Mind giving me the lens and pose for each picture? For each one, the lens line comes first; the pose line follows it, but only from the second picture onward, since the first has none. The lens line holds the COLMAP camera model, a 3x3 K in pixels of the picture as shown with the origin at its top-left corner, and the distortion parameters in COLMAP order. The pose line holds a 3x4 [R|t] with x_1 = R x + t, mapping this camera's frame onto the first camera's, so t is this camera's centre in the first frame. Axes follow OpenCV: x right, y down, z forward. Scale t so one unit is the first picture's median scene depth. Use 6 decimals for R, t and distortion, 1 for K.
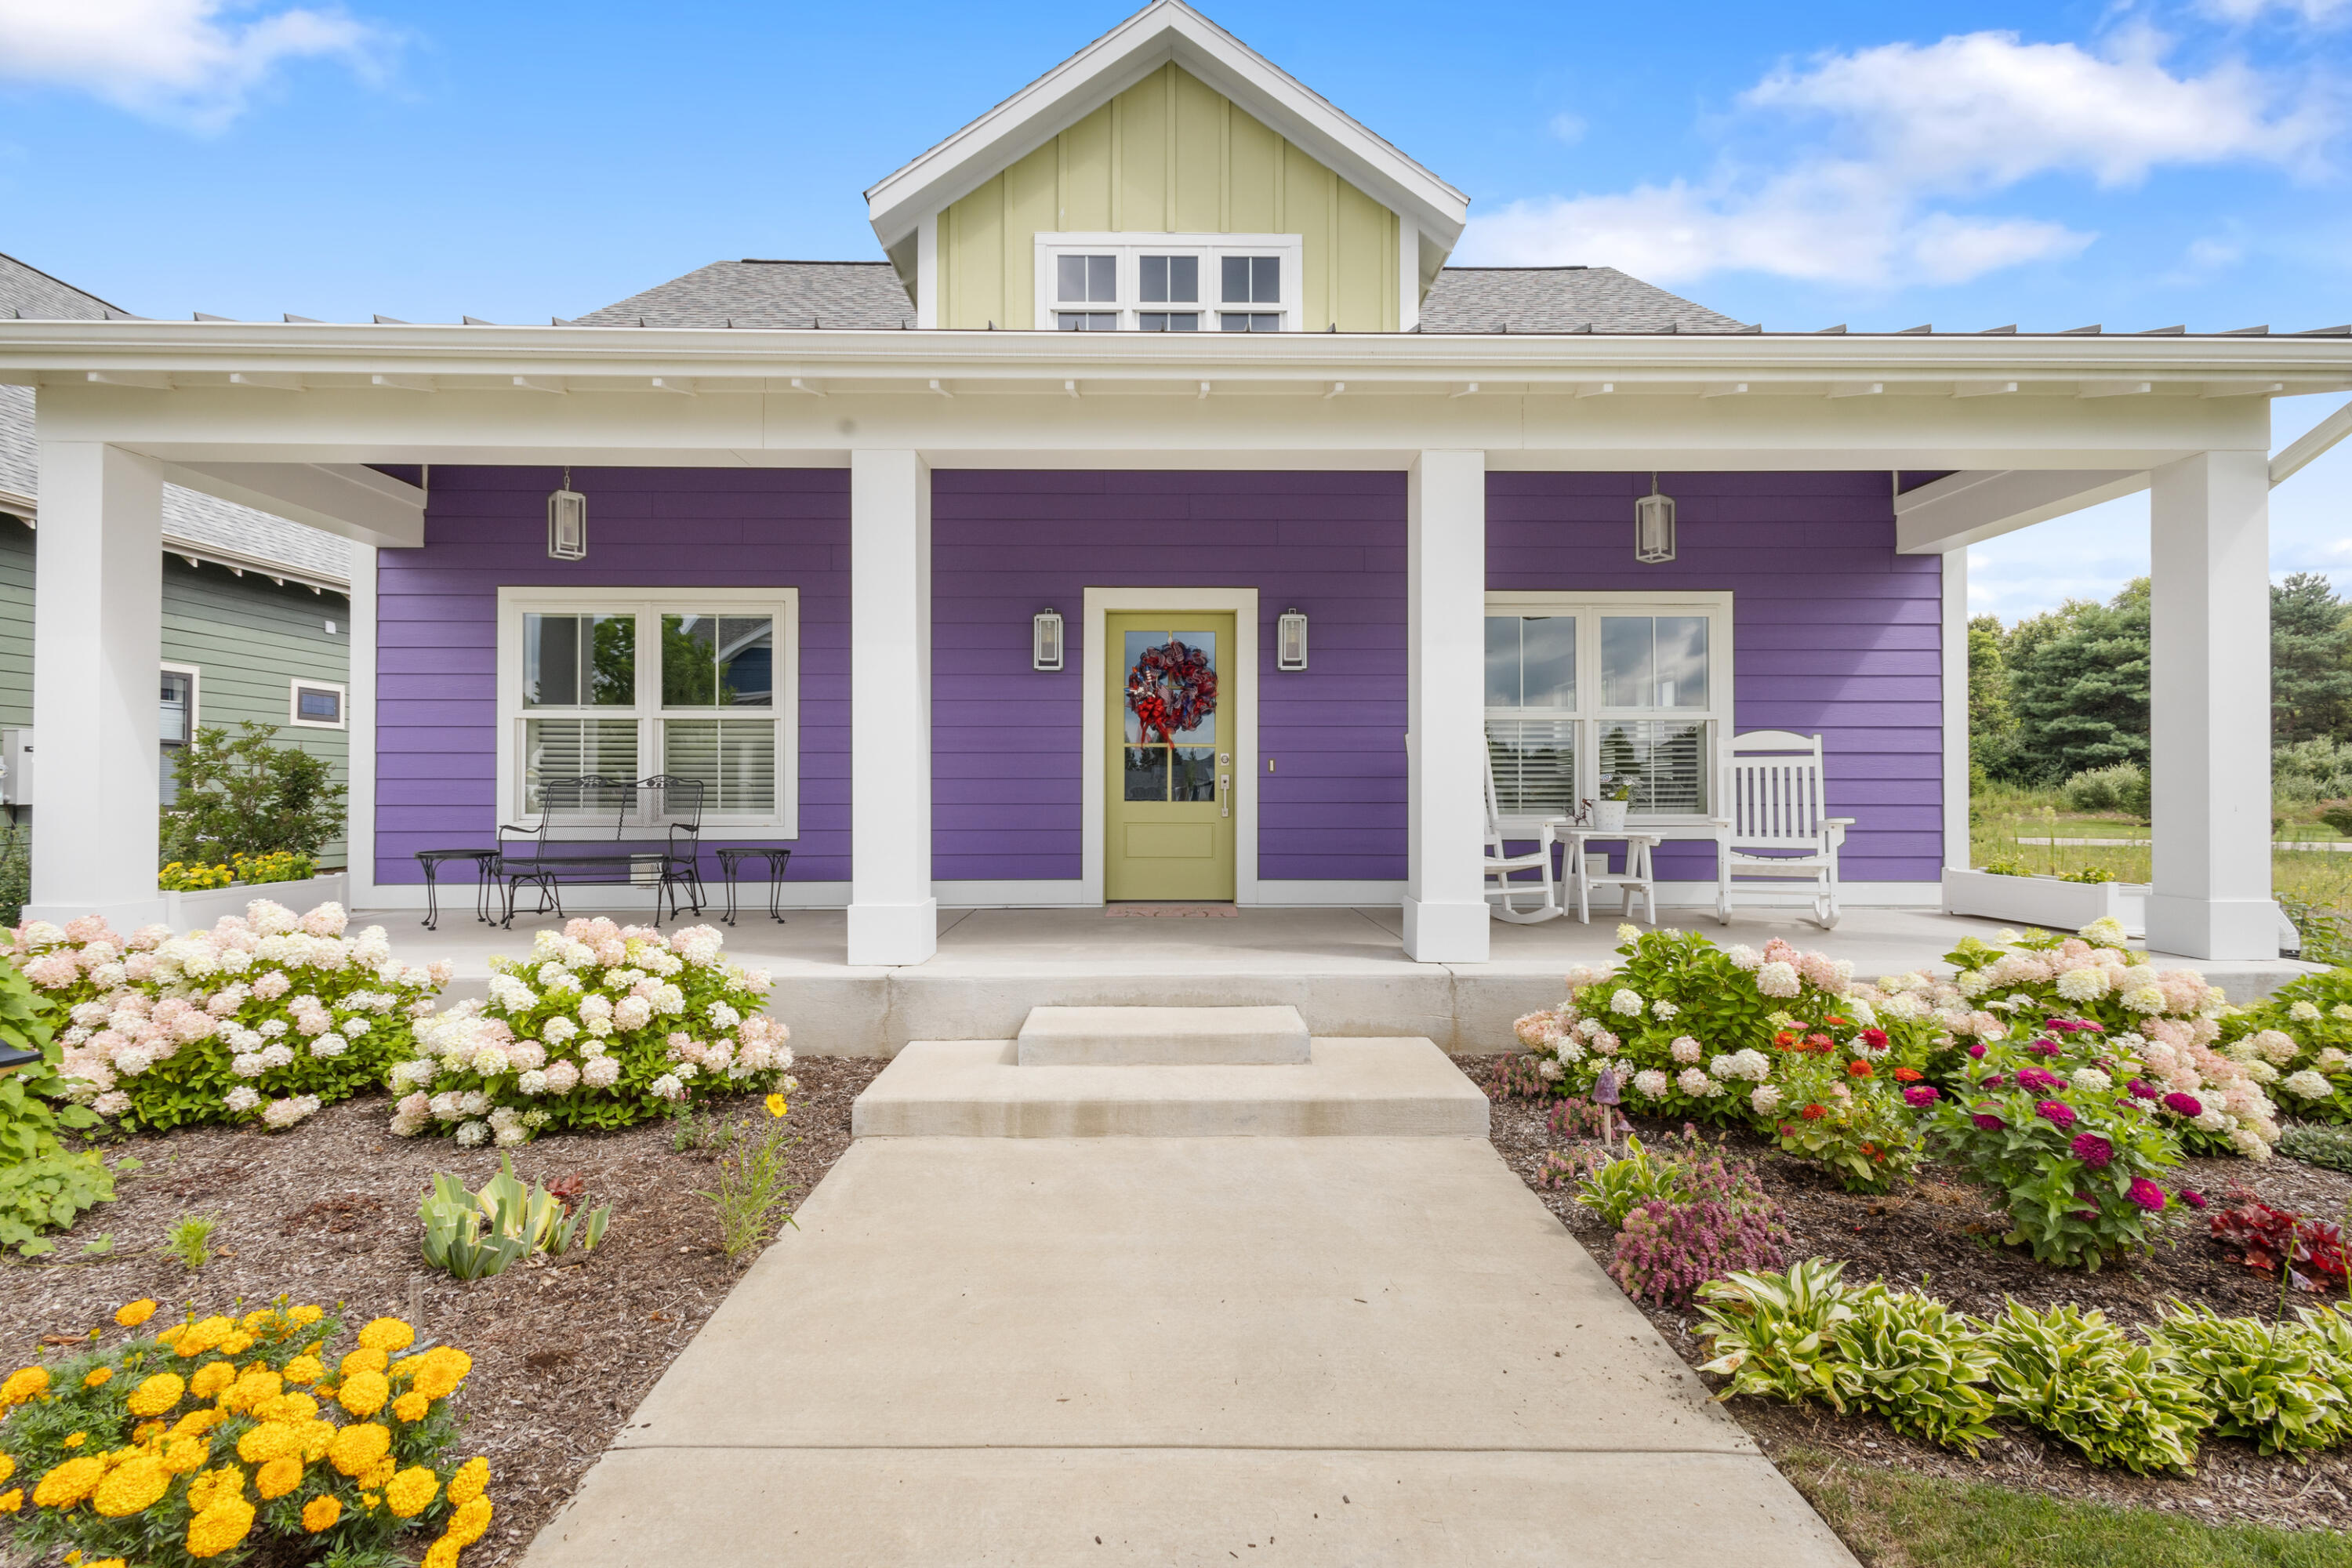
lens RADIAL K [[1080.4, 0, 1174.0], [0, 1080.4, 778.6], [0, 0, 1]] dist [0.014314, -0.004941]
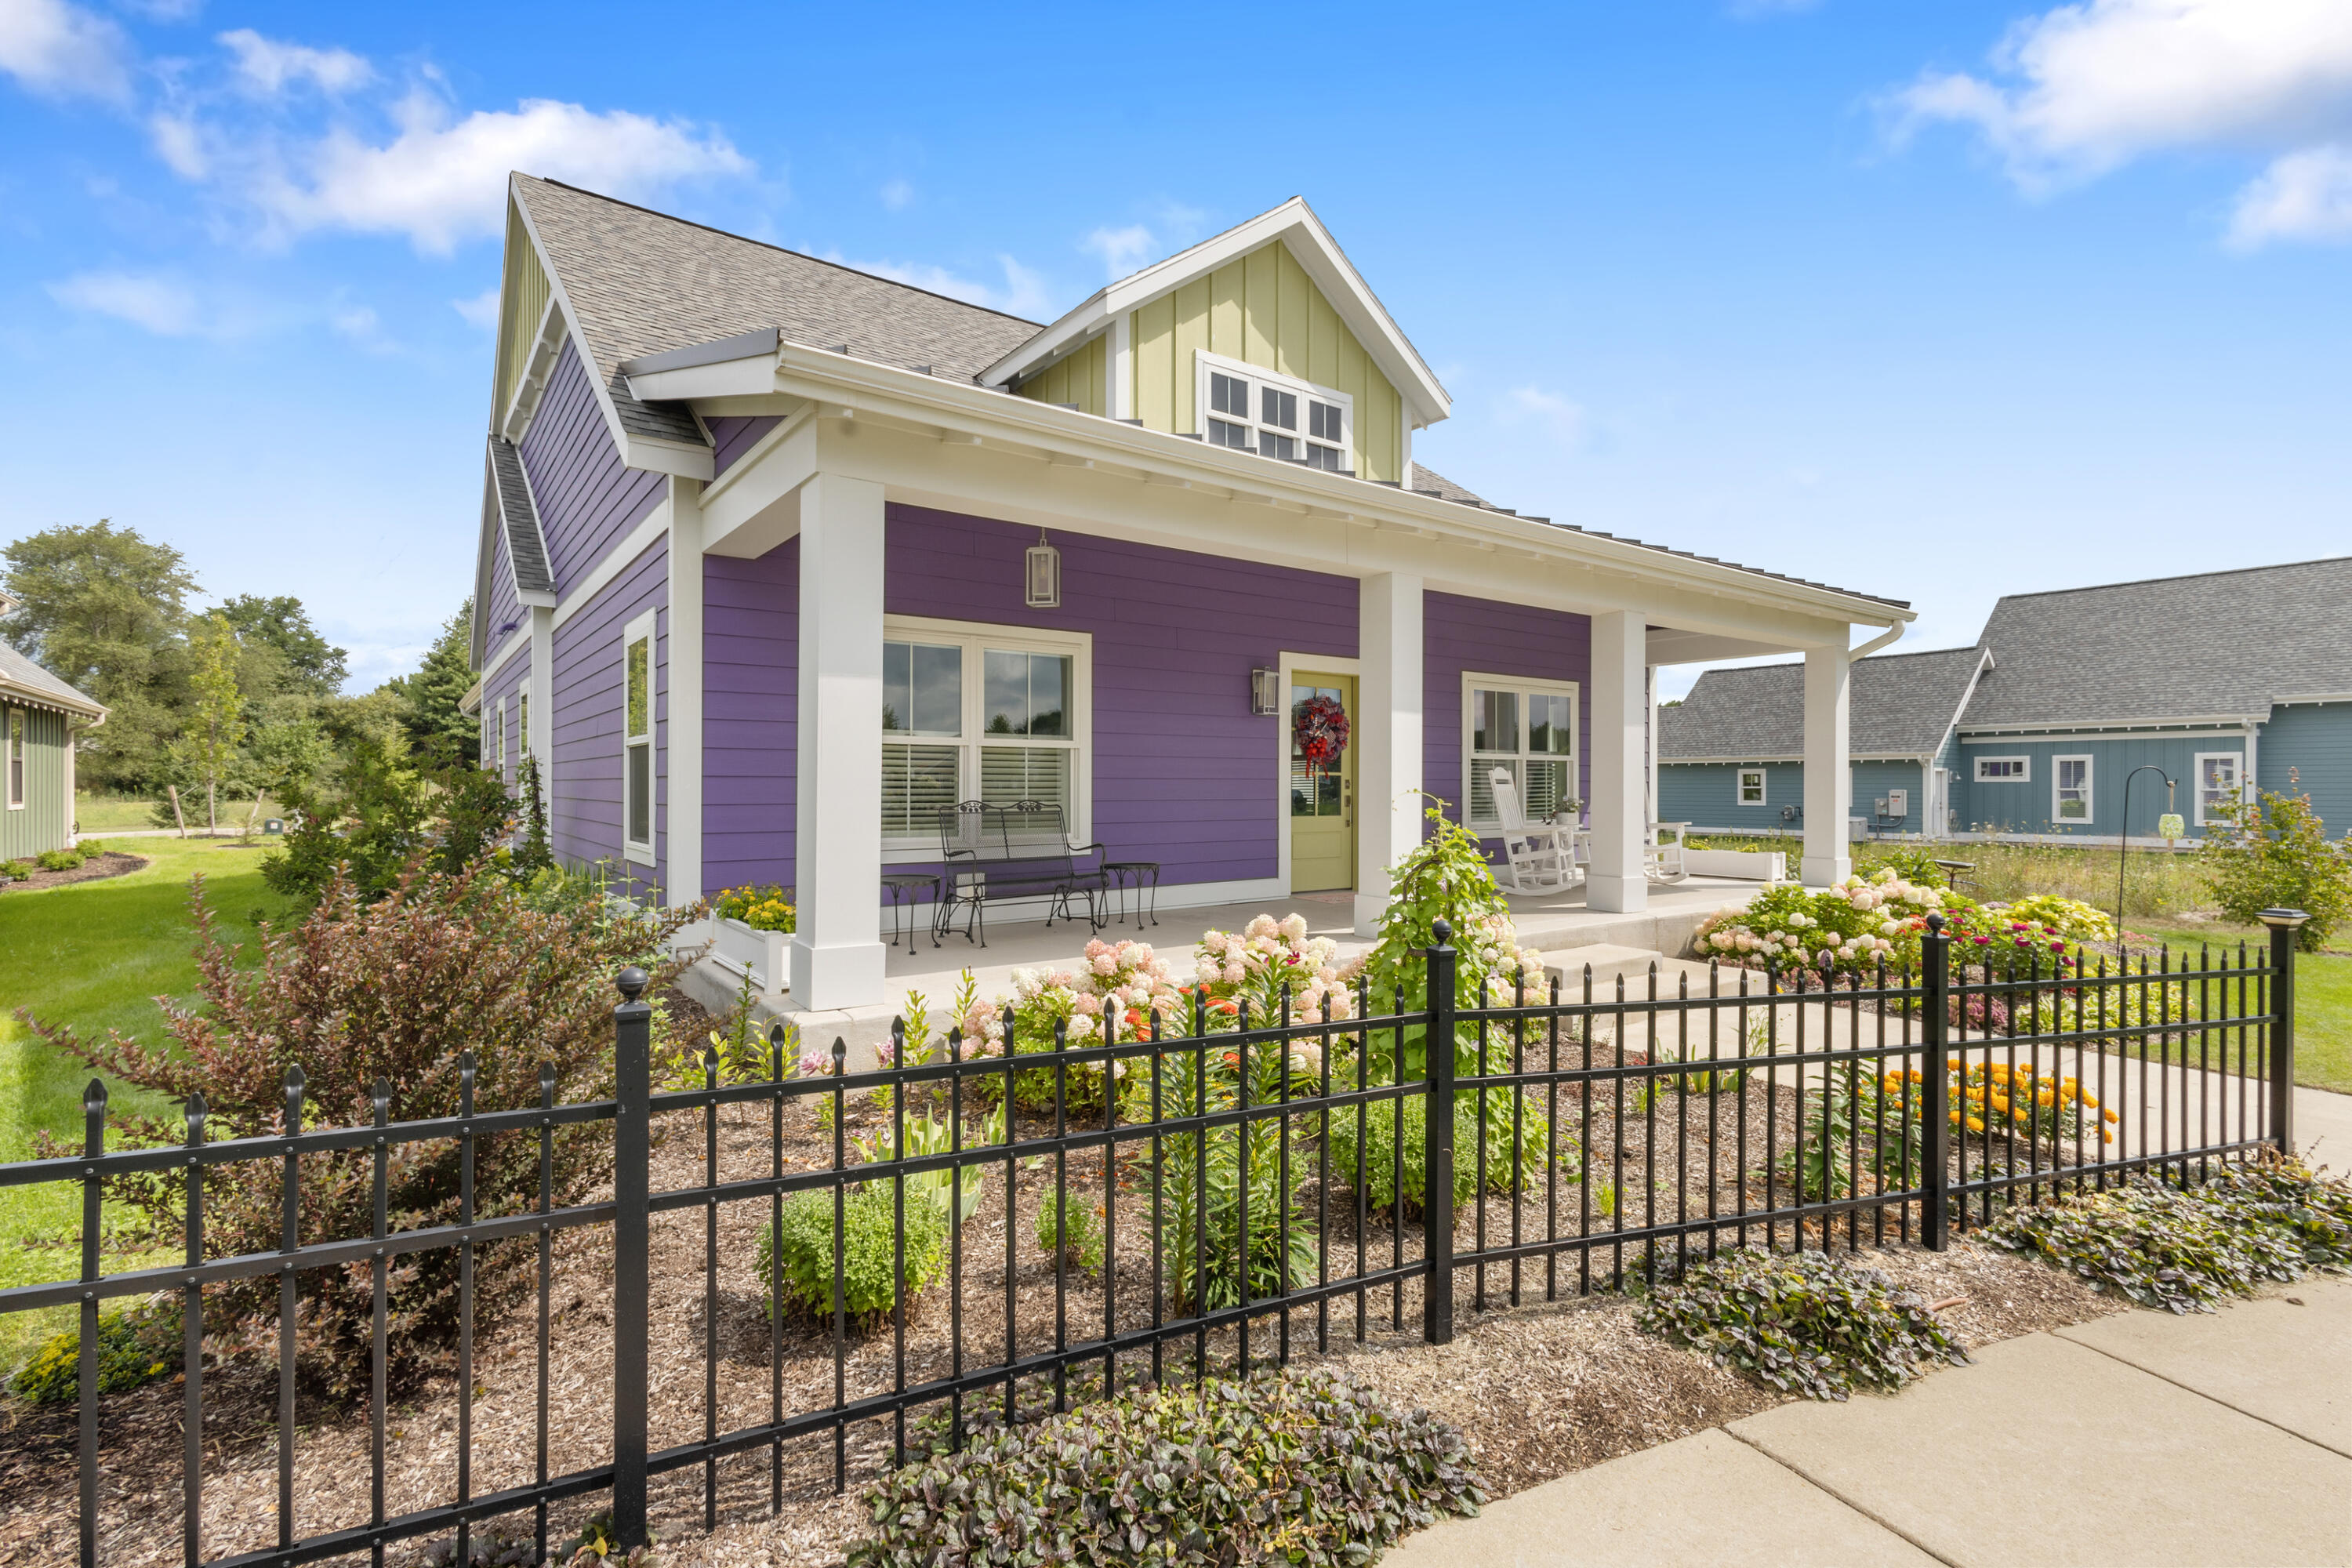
lens RADIAL K [[1080.4, 0, 1164.3], [0, 1080.4, 791.7], [0, 0, 1]] dist [0.014314, -0.004941]
pose [[0.822383, 0.003690, 0.568923, -0.838966], [-0.000425, 0.999983, -0.005872, -0.003319], [-0.568934, 0.004587, 0.822370, 0.030036]]
